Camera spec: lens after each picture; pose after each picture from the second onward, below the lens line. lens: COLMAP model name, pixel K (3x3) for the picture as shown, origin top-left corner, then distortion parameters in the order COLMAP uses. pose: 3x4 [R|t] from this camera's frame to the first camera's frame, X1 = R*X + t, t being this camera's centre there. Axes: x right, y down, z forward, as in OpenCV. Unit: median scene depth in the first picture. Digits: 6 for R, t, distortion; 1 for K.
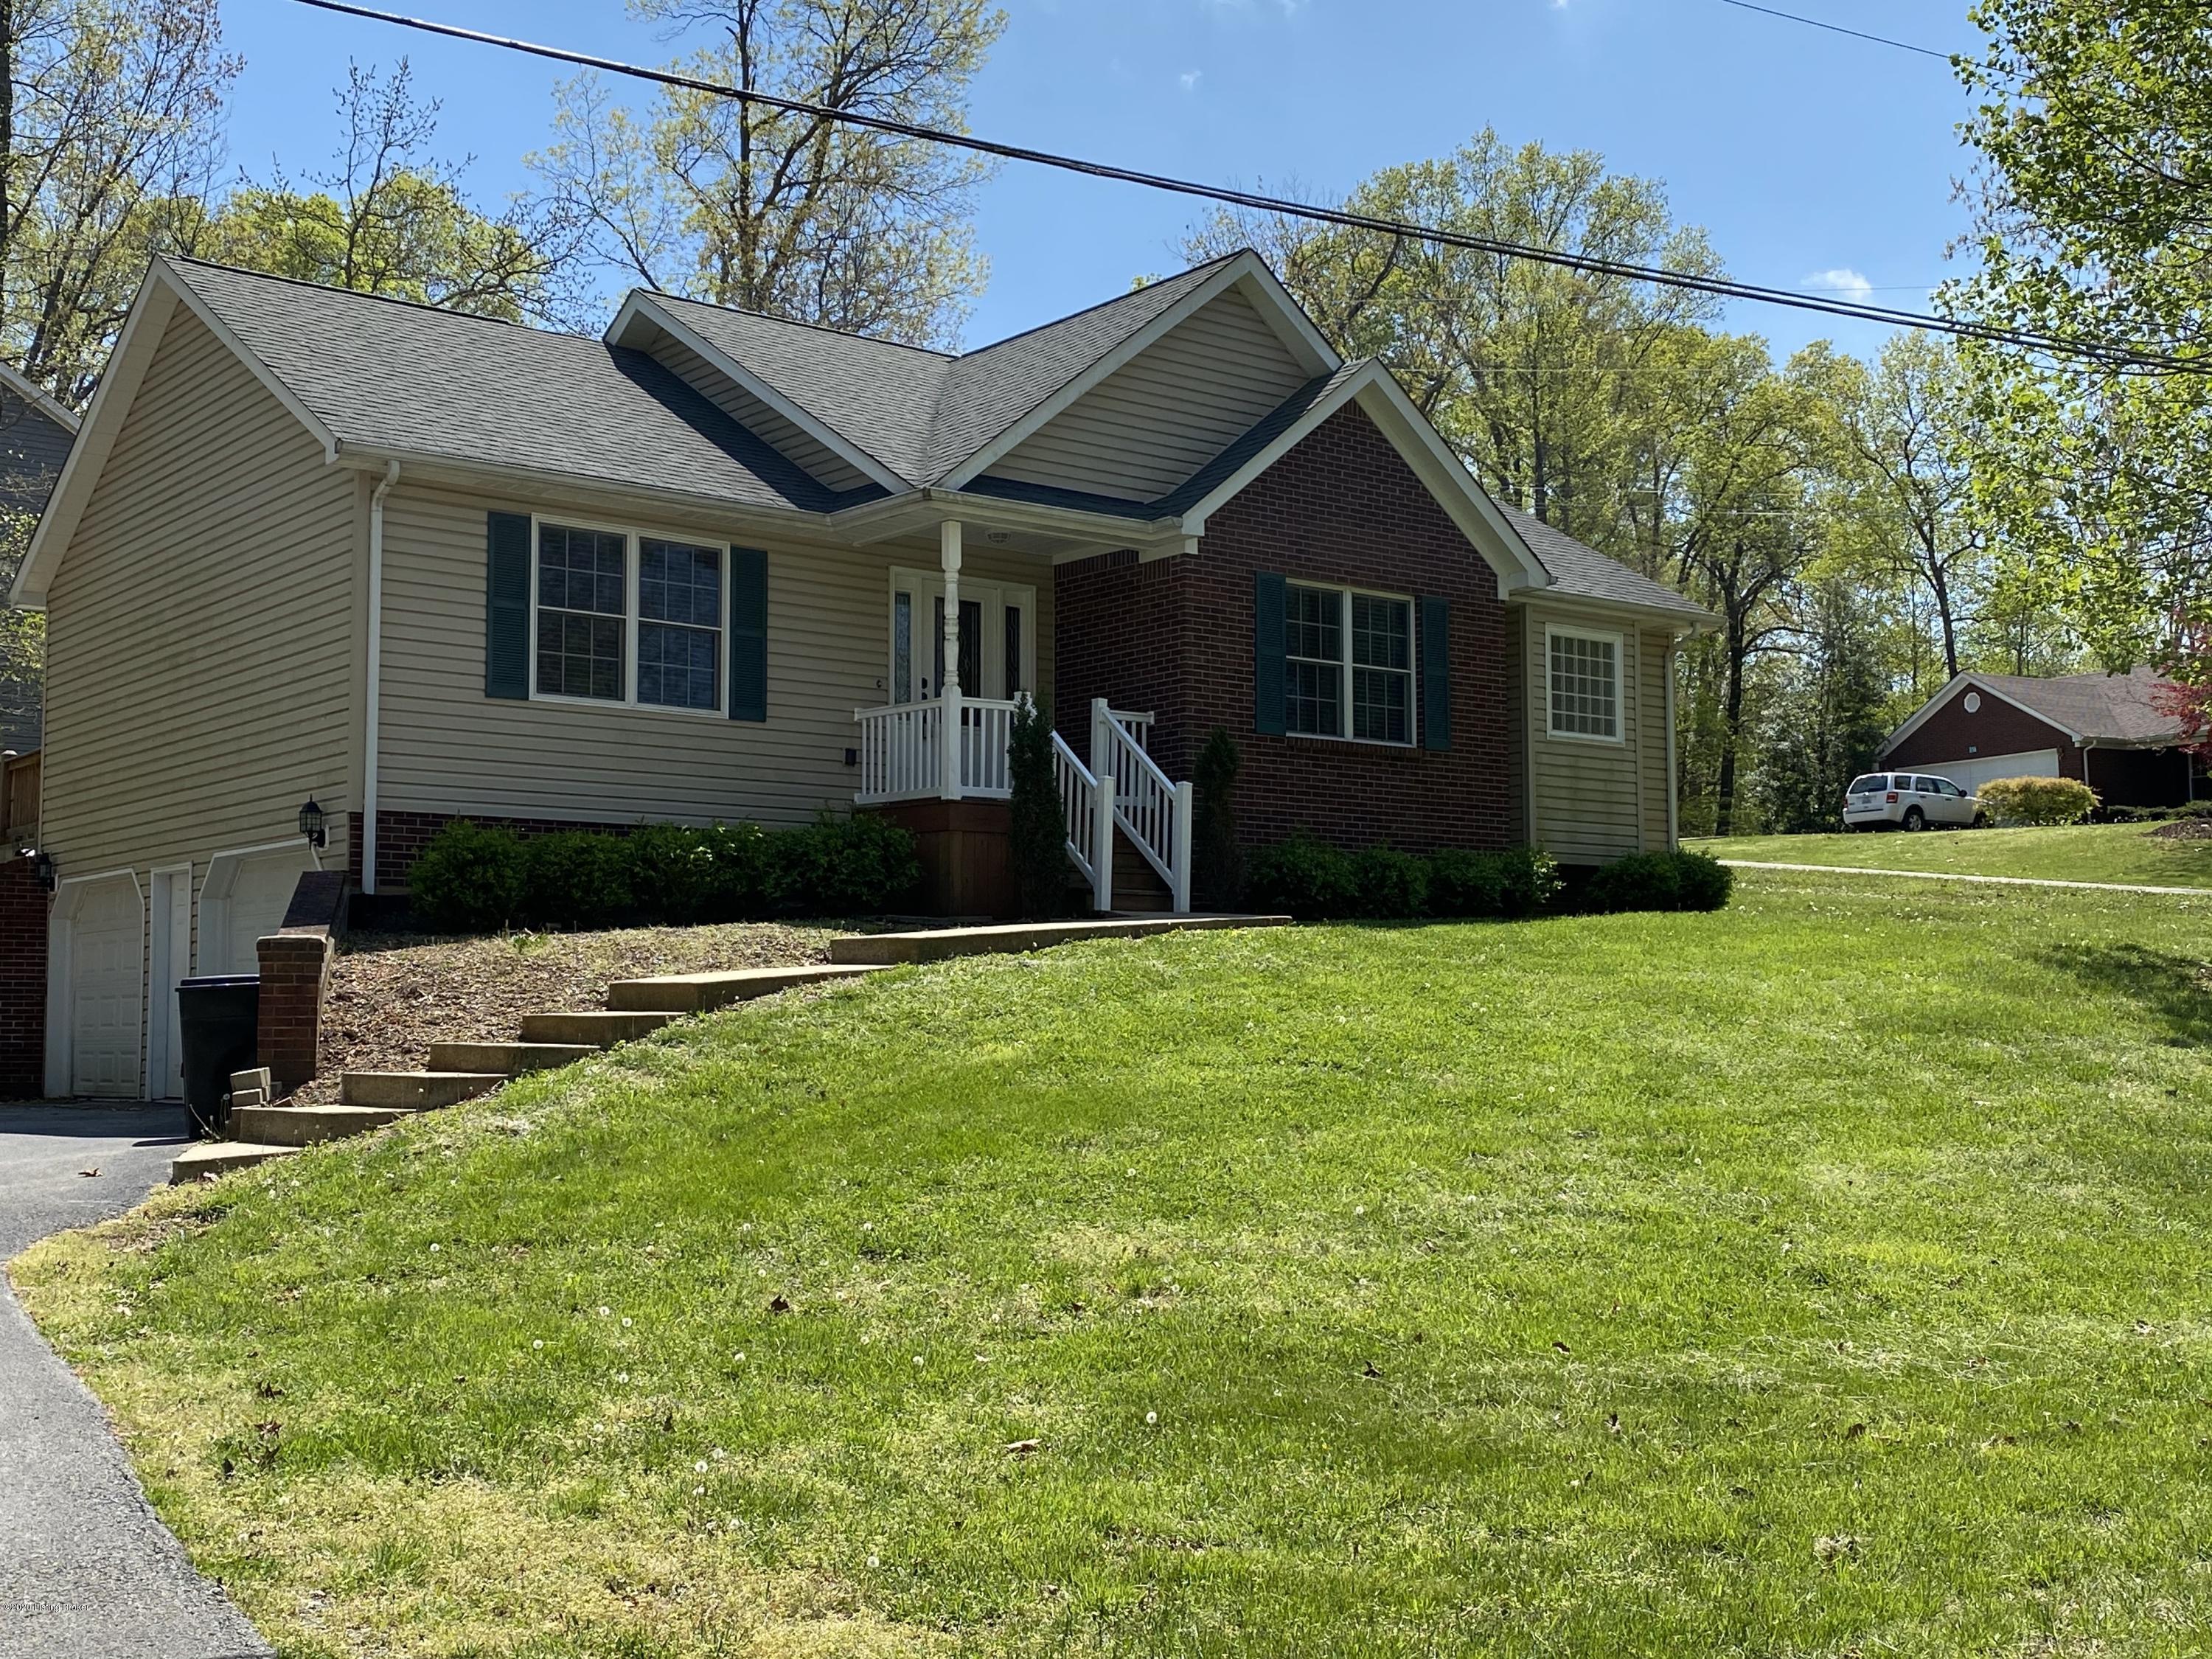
lens RADIAL K [[2503.6, 0, 1106.0], [0, 2503.6, 829.5], [0, 0, 1]] dist [-0.007196, -0.010467]
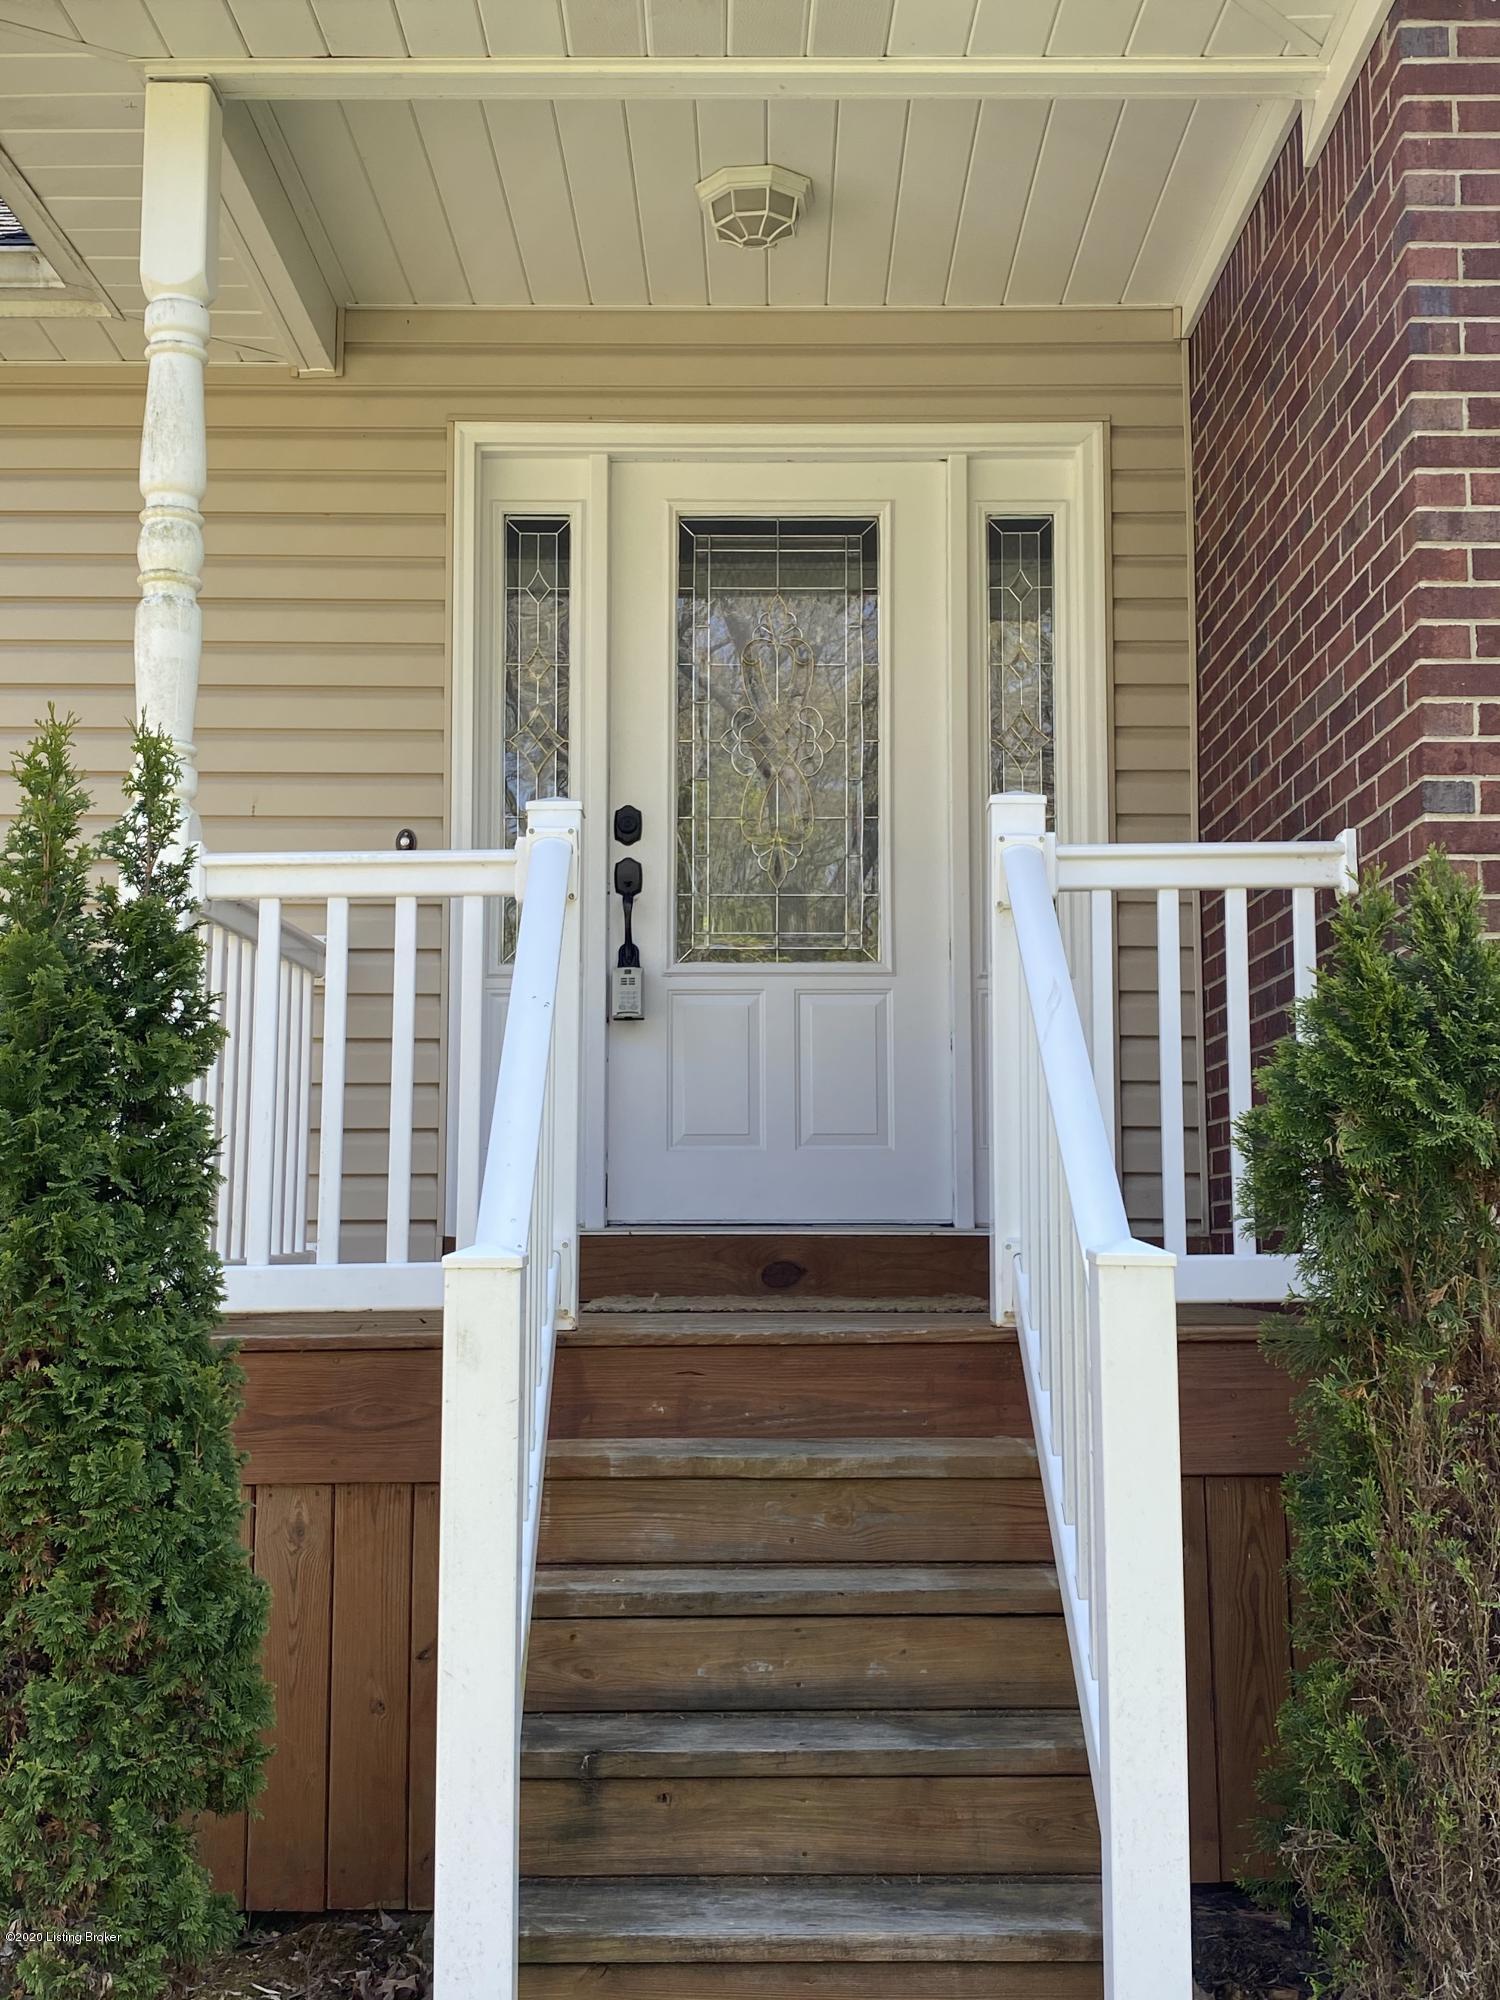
lens RADIAL K [[2263.7, 0, 750.0], [0, 2263.7, 1000.0], [0, 0, 1]] dist [-0.007196, -0.010467]
pose [[0.771580, -0.067330, -0.632560, 0.096240], [0.050287, 0.997727, -0.044860, -0.027750], [0.634142, 0.002804, 0.773211, 0.828107]]
